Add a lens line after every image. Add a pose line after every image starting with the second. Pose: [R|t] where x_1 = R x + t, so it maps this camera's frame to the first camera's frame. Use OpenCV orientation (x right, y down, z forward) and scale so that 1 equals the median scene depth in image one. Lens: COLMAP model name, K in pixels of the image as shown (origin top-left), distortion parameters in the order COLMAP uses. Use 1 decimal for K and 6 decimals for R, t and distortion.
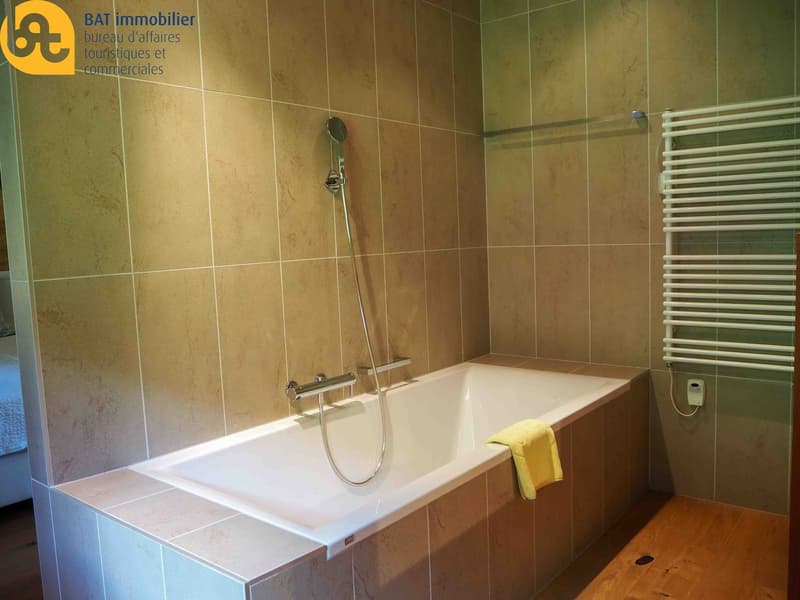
lens RADIAL K [[680.5, 0, 404.1], [0, 680.5, 303.3], [0, 0, 1]] dist [-0.062485, 0.050782]
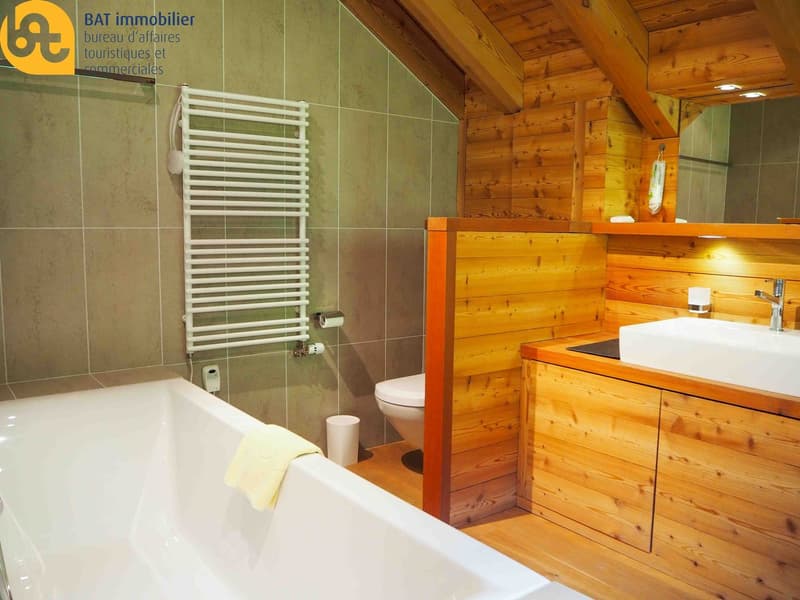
lens RADIAL K [[680.5, 0, 402.5], [0, 680.5, 297.1], [0, 0, 1]] dist [-0.062485, 0.050782]
pose [[0.272140, -0.077067, 0.959167, -0.443404], [0.071316, 0.995662, 0.059765, -0.026784], [-0.959611, 0.052140, 0.276455, 0.457211]]
